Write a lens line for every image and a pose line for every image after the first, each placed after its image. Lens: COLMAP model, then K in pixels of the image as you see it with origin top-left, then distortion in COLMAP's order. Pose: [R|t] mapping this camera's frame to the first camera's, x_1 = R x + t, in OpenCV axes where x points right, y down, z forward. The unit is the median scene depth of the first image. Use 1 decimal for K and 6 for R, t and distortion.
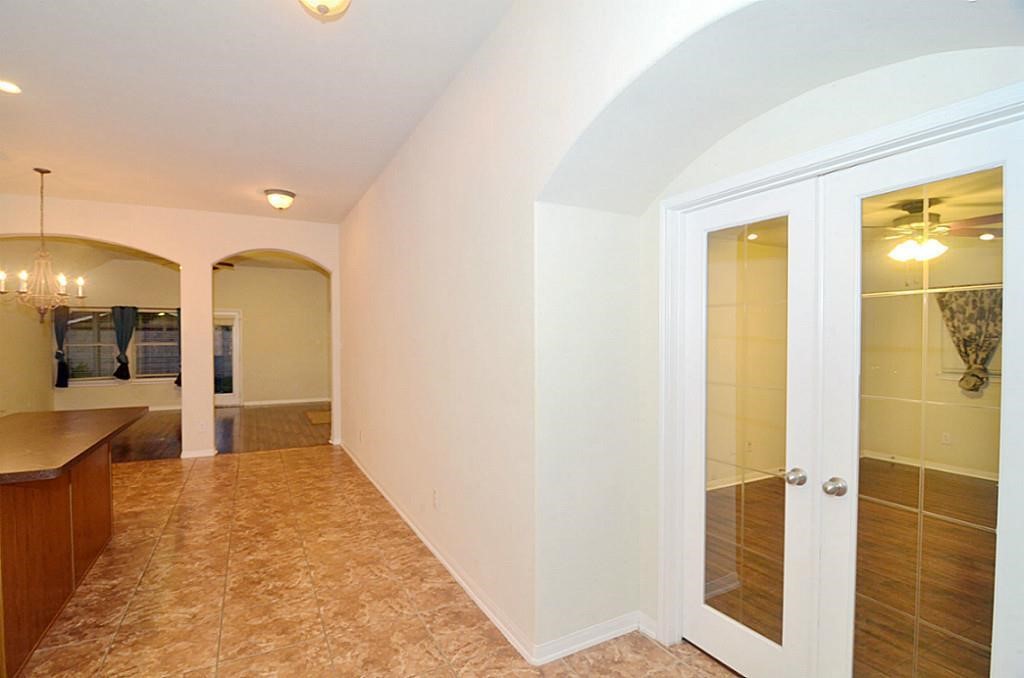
lens RADIAL K [[489.4, 0, 505.9], [0, 489.4, 342.8], [0, 0, 1]] dist [-0.014209, -0.005710]
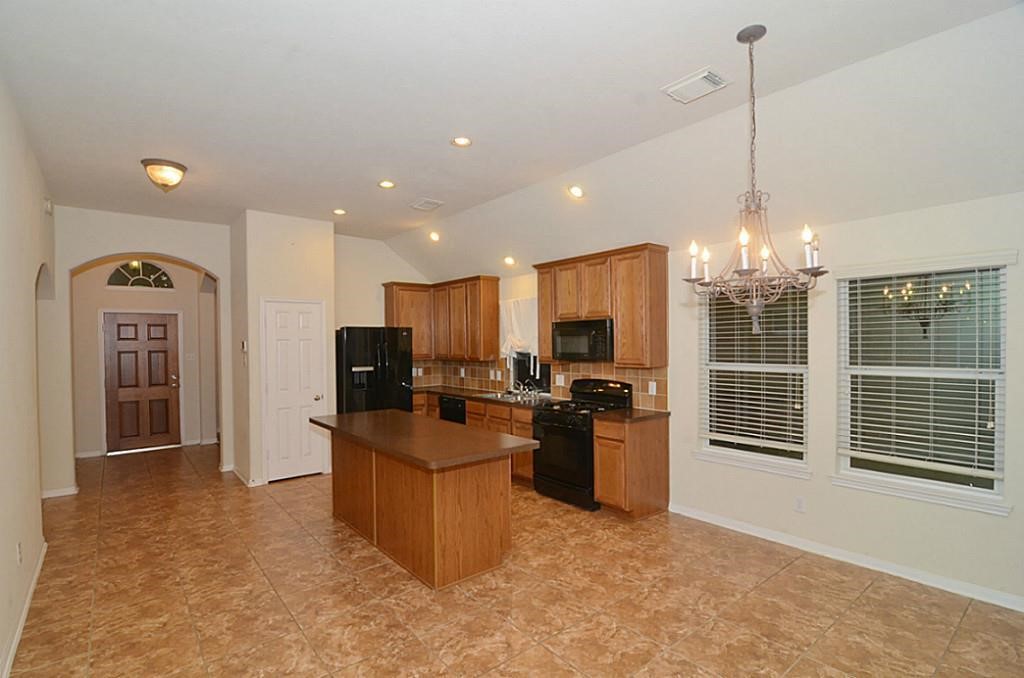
lens RADIAL K [[489.4, 0, 503.8], [0, 489.4, 343.7], [0, 0, 1]] dist [-0.014209, -0.005710]
pose [[-0.980715, 0.011136, -0.195124, -0.654456], [0.008904, 0.999885, 0.012313, -0.041505], [0.195239, 0.010338, -0.980701, 1.583618]]
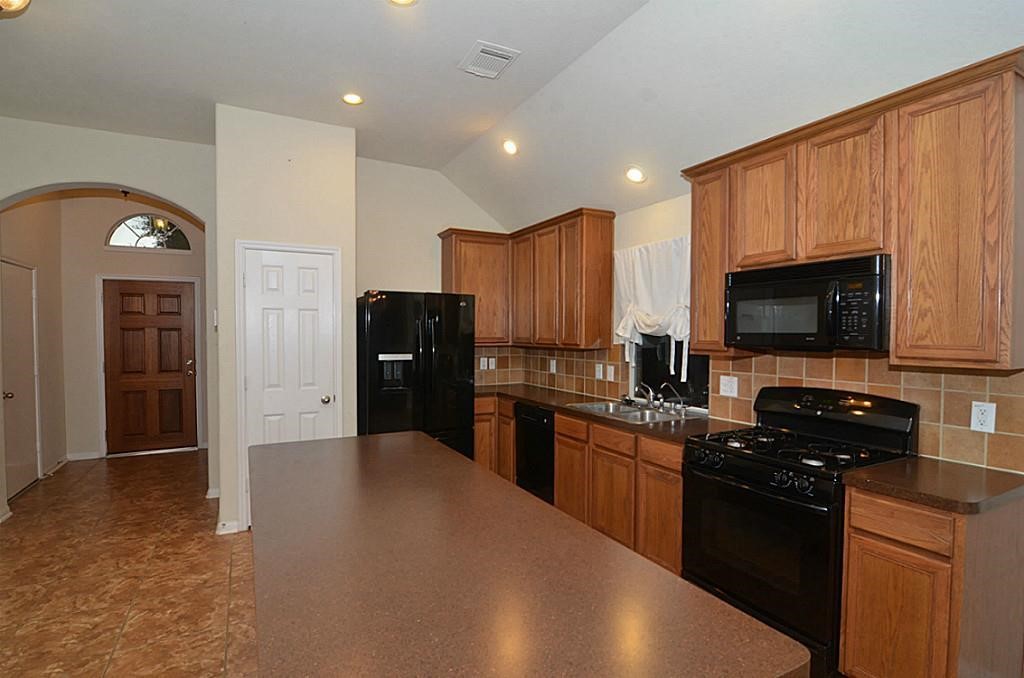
lens RADIAL K [[489.4, 0, 512.6], [0, 489.4, 342.2], [0, 0, 1]] dist [-0.014209, -0.005710]
pose [[-0.999916, -0.004519, -0.012162, -0.736837], [-0.004841, 0.999636, 0.026540, -0.006727], [0.012038, 0.026596, -0.999574, 1.015984]]
